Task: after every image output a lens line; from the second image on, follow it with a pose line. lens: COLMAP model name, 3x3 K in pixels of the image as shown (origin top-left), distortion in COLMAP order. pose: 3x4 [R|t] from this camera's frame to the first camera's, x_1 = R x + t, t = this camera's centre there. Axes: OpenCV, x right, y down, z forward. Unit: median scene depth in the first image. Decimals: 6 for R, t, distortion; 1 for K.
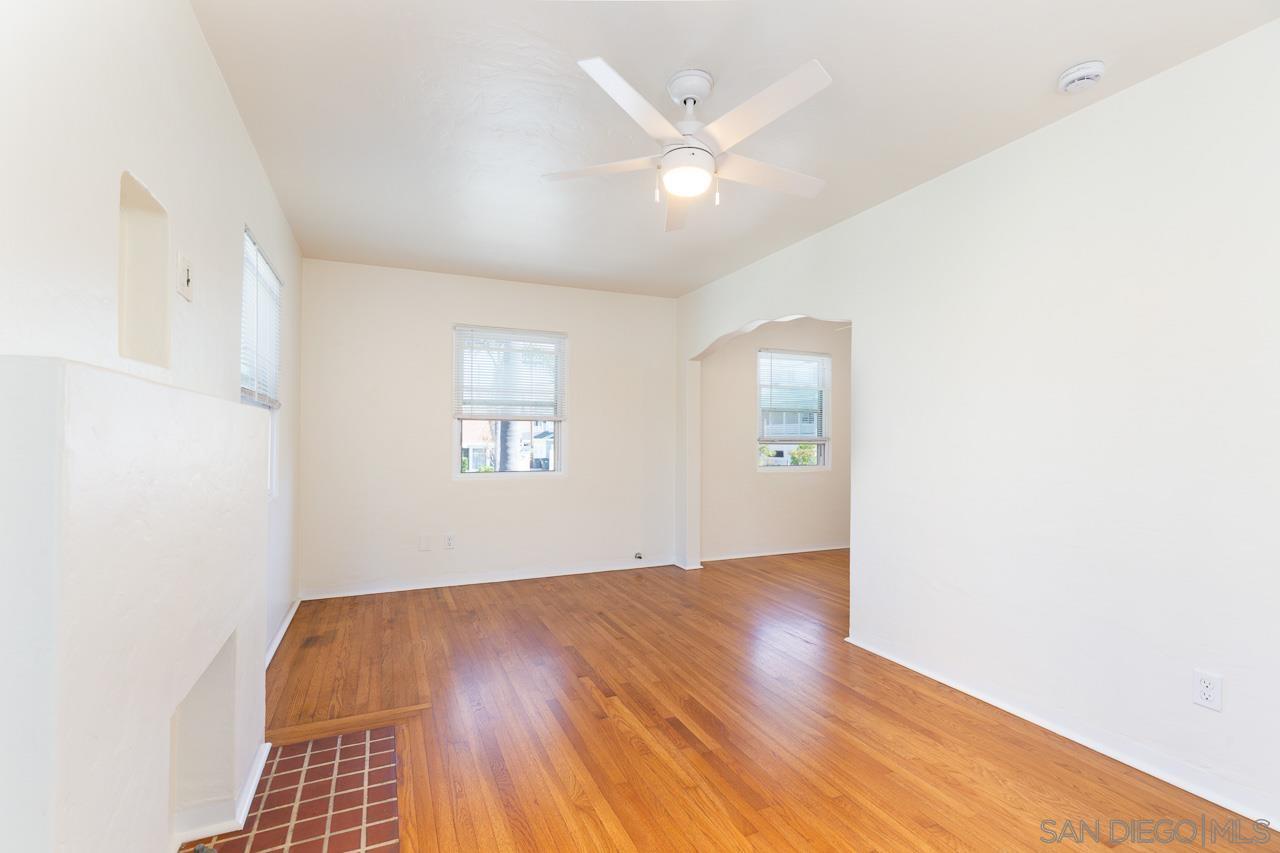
lens RADIAL K [[565.8, 0, 632.5], [0, 565.8, 426.6], [0, 0, 1]] dist [0.010879, -0.000385]
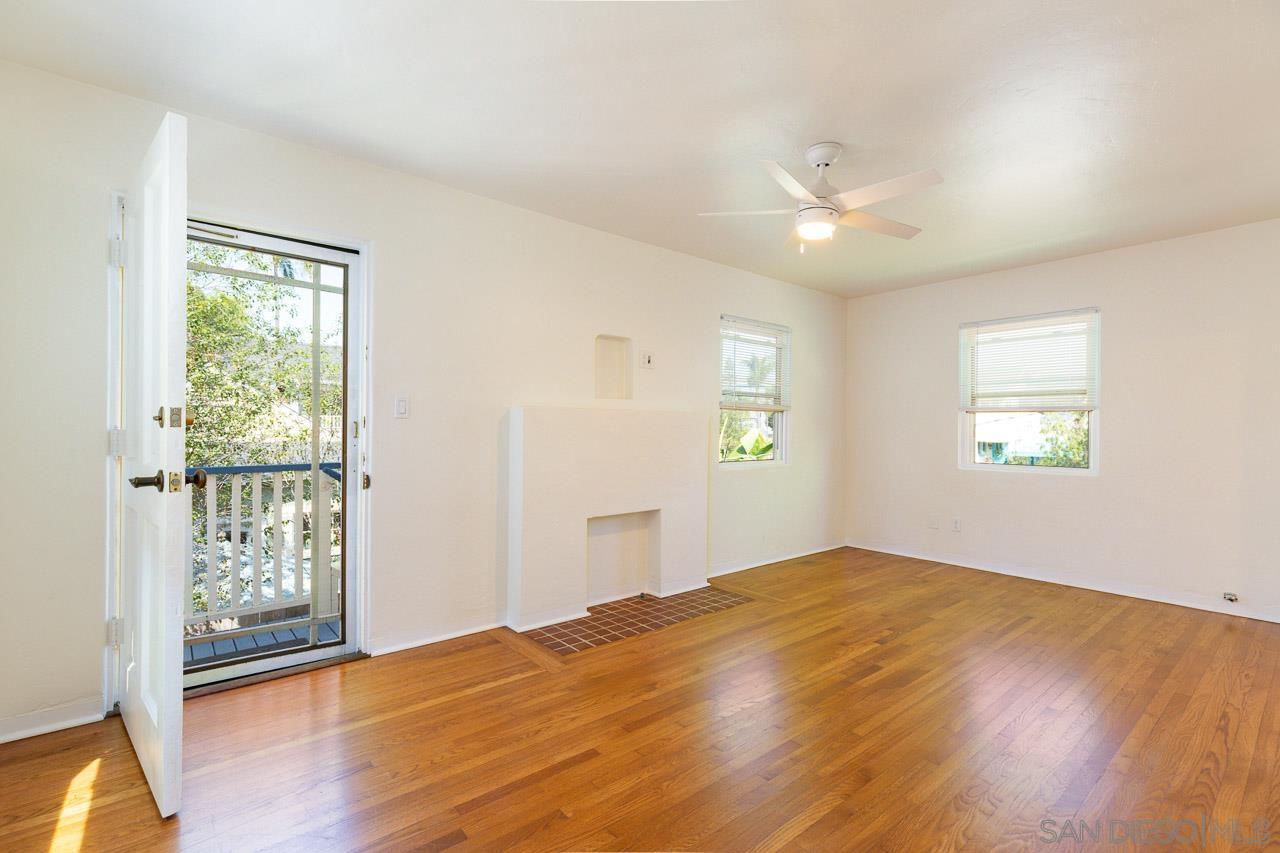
lens RADIAL K [[565.8, 0, 635.4], [0, 565.8, 427.7], [0, 0, 1]] dist [0.010879, -0.000385]
pose [[0.274306, -0.010303, -0.961587, 0.729130], [0.009821, 0.999920, -0.007912, 0.024630], [0.961592, -0.007273, 0.274386, 0.147851]]
